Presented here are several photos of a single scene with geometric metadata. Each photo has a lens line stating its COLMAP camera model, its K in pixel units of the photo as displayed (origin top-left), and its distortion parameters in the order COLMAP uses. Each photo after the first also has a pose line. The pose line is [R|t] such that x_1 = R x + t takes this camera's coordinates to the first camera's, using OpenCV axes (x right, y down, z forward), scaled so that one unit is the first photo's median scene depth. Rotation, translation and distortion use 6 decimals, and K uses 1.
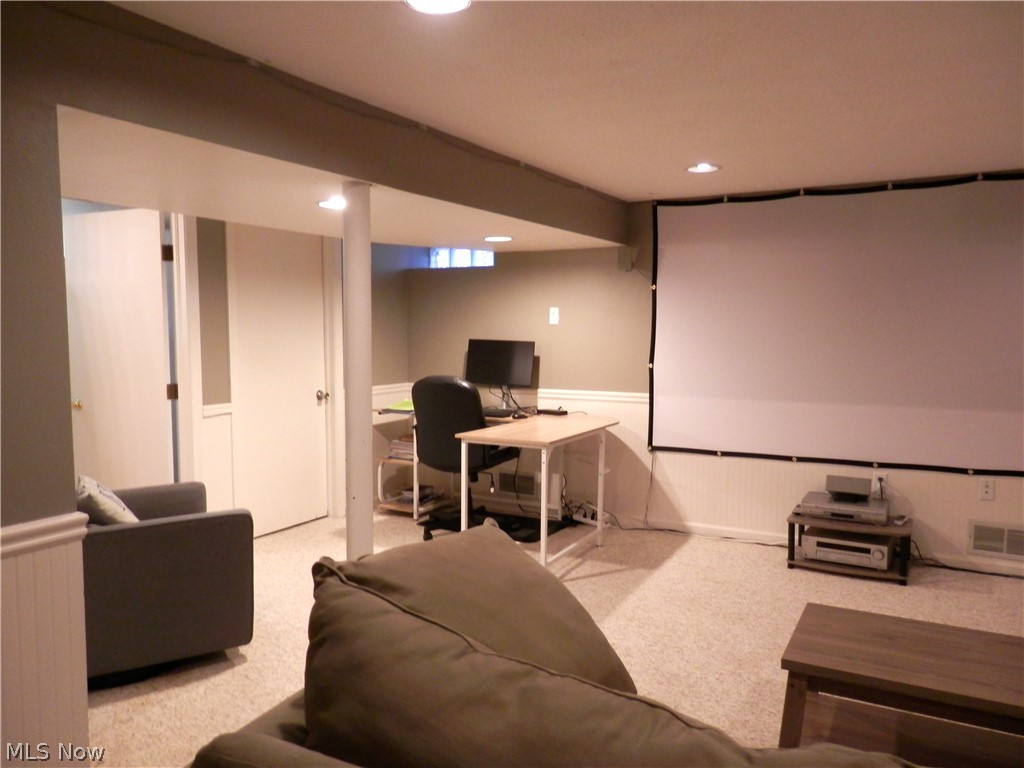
lens RADIAL K [[754.5, 0, 515.1], [0, 754.5, 386.7], [0, 0, 1]] dist [-0.009833, 0.008690]
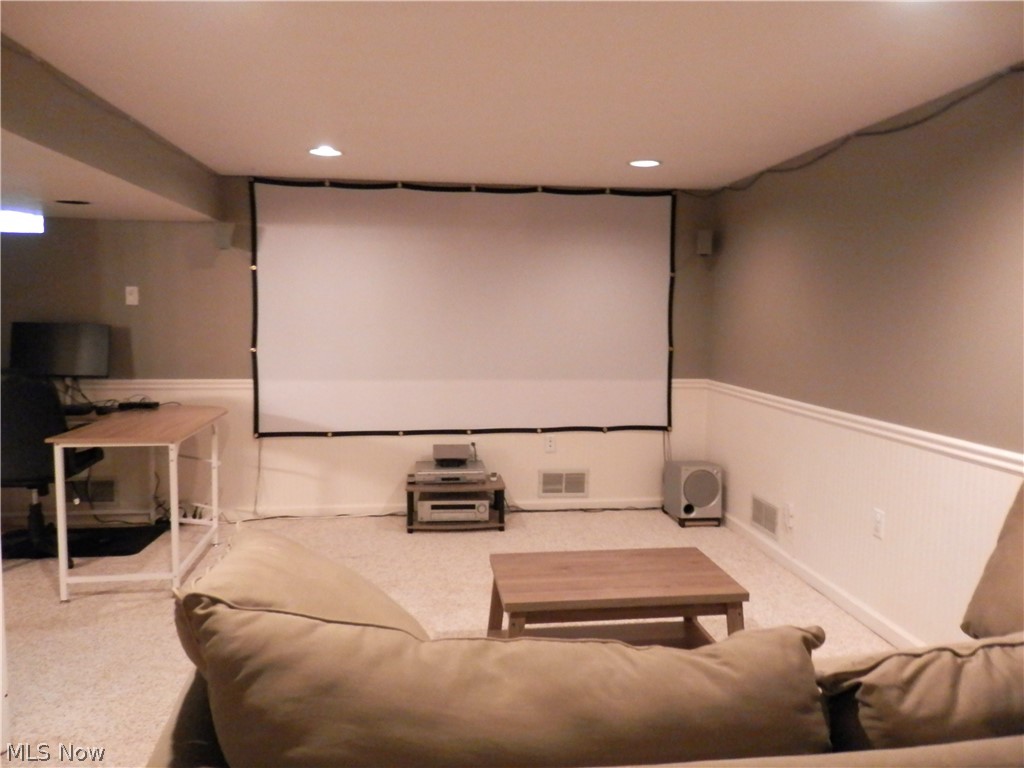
lens RADIAL K [[754.5, 0, 515.1], [0, 754.5, 386.7], [0, 0, 1]] dist [-0.009833, 0.008690]
pose [[0.801188, -0.051215, 0.596217, -0.151271], [0.036688, 0.998661, 0.036485, -0.004264], [-0.597287, -0.007358, 0.801994, 0.038510]]
